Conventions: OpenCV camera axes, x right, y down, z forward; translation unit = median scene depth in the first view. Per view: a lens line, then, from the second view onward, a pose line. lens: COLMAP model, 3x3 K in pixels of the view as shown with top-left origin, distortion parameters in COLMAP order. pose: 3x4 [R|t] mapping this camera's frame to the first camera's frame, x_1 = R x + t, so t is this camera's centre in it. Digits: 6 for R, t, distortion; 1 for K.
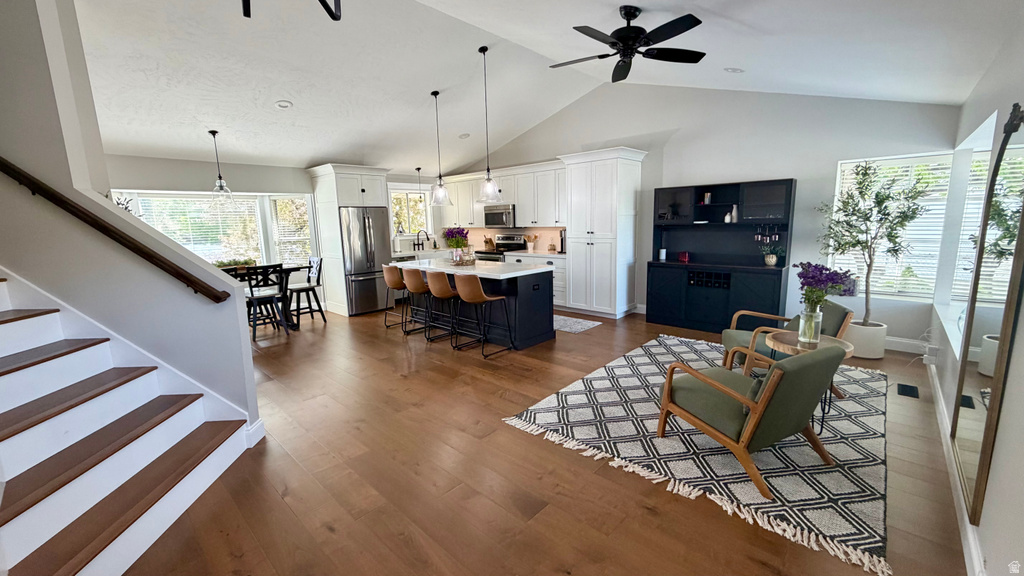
lens RADIAL K [[404.3, 0, 512.0], [0, 404.3, 288.0], [0, 0, 1]] dist [0.000639, 0.000042]
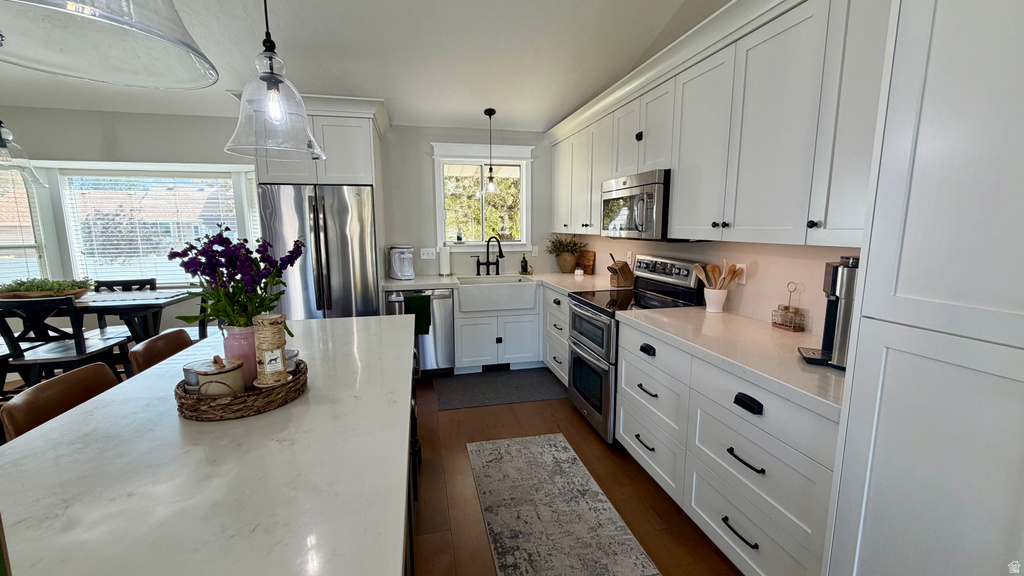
lens RADIAL K [[404.3, 0, 512.0], [0, 404.3, 288.0], [0, 0, 1]] dist [0.000639, 0.000042]
pose [[0.820976, 0.109733, -0.560319, 0.133682], [-0.111794, 0.993257, 0.030720, -0.150827], [0.559912, 0.037420, 0.827707, 0.930728]]
